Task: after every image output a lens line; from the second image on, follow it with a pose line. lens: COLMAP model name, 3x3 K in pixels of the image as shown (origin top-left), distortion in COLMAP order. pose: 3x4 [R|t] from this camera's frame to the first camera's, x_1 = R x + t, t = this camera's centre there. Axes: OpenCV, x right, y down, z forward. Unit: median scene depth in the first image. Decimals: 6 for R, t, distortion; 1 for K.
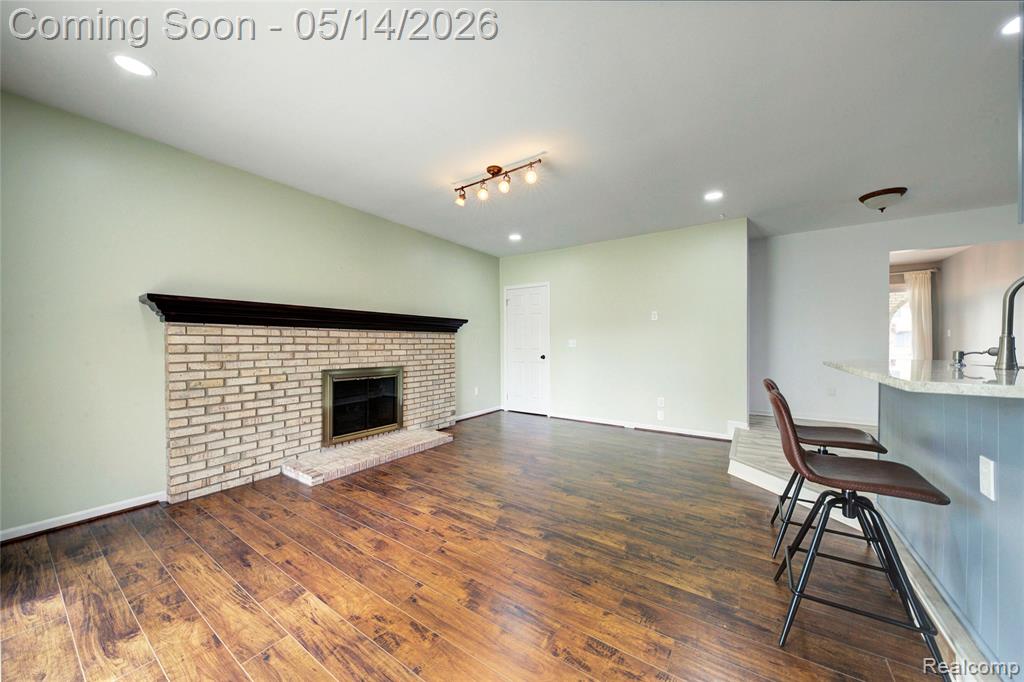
lens RADIAL K [[351.8, 0, 512.1], [0, 351.8, 344.7], [0, 0, 1]] dist [0.013534, -0.008074]
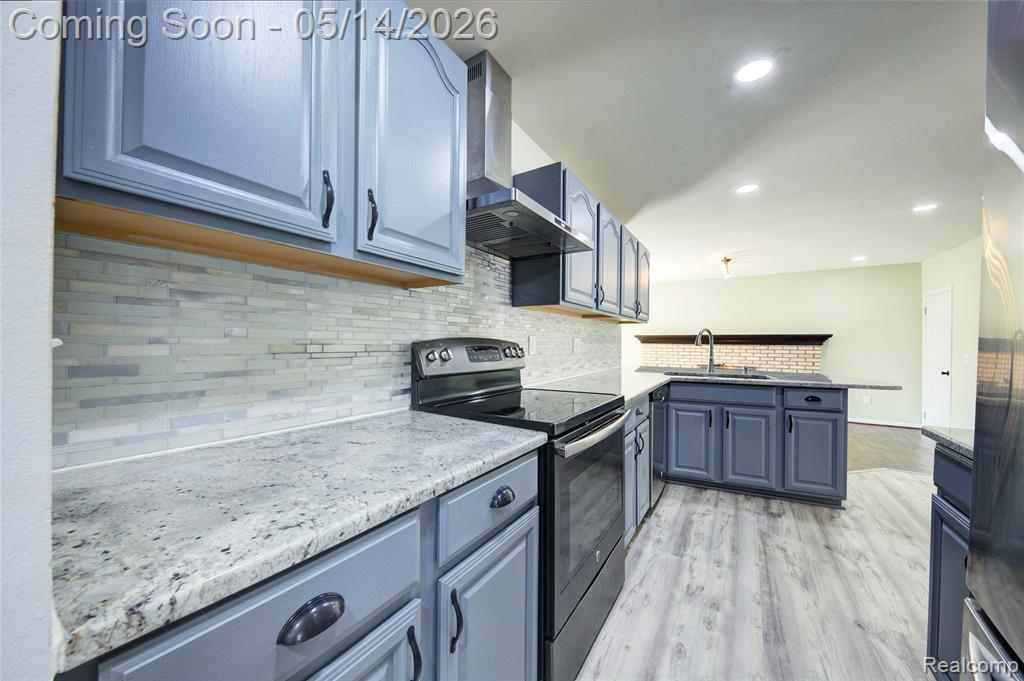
lens RADIAL K [[351.8, 0, 512.1], [0, 351.8, 344.2], [0, 0, 1]] dist [0.013534, -0.008074]
pose [[0.016457, 0.004736, -0.999853, 1.666292], [-0.012841, 0.999907, 0.004524, -0.046833], [0.999782, 0.012765, 0.016516, -0.136336]]
